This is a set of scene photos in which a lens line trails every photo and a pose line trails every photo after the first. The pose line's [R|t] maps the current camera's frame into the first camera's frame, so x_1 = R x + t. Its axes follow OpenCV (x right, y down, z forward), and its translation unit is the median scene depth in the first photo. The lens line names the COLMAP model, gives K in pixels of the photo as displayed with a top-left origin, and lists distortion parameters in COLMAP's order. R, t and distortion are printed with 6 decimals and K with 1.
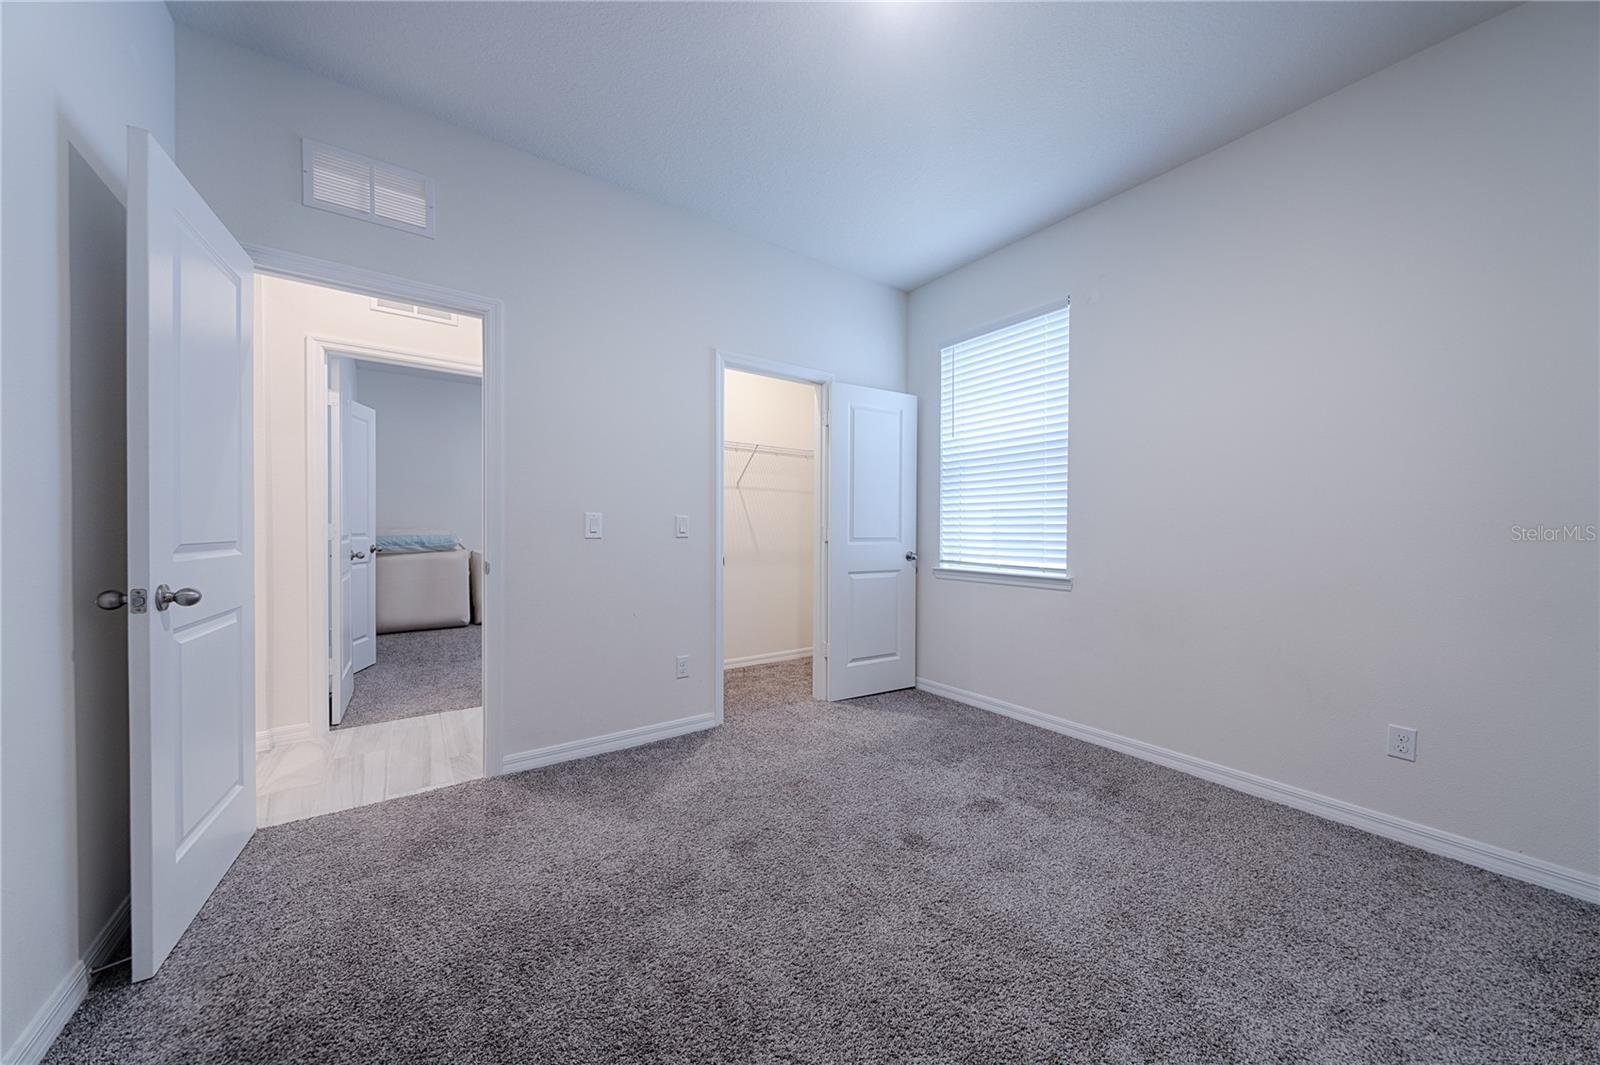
lens RADIAL K [[548.5, 0, 810.4], [0, 548.5, 534.8], [0, 0, 1]] dist [0.004229, -0.000678]
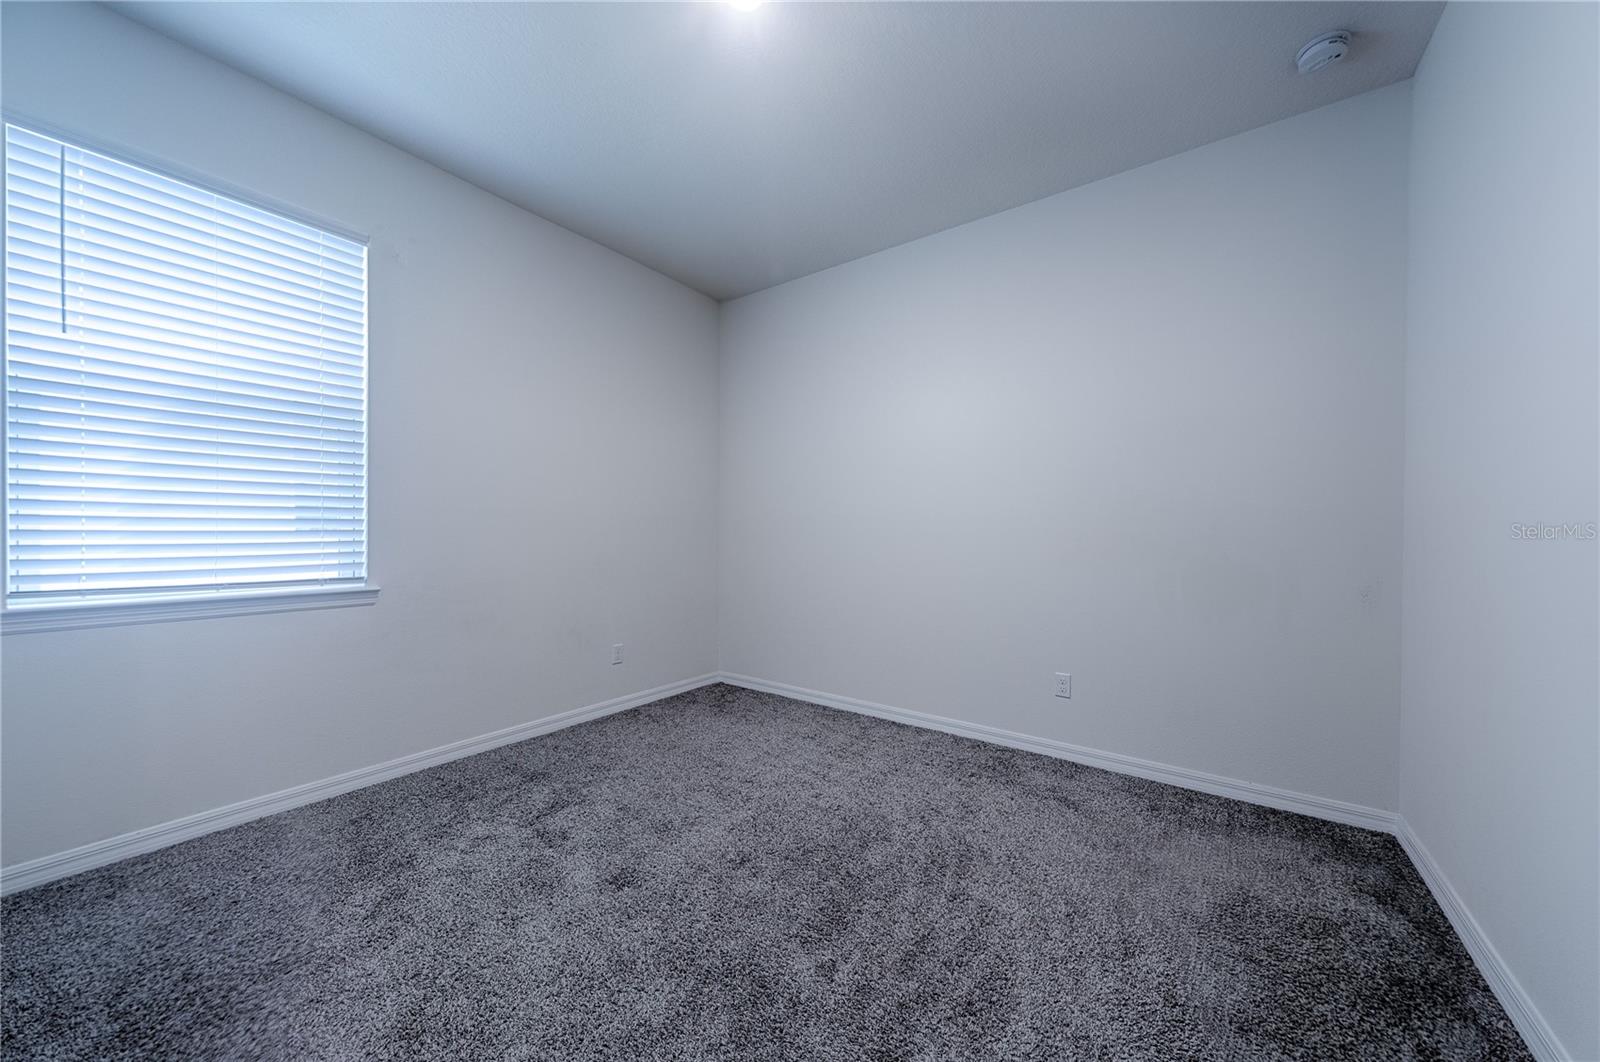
lens RADIAL K [[548.5, 0, 812.4], [0, 548.5, 538.7], [0, 0, 1]] dist [0.004229, -0.000678]
pose [[-0.304797, -0.018146, 0.952244, -0.478495], [0.002809, 0.999797, 0.019952, -0.006928], [-0.952413, 0.008756, -0.304684, 0.622184]]
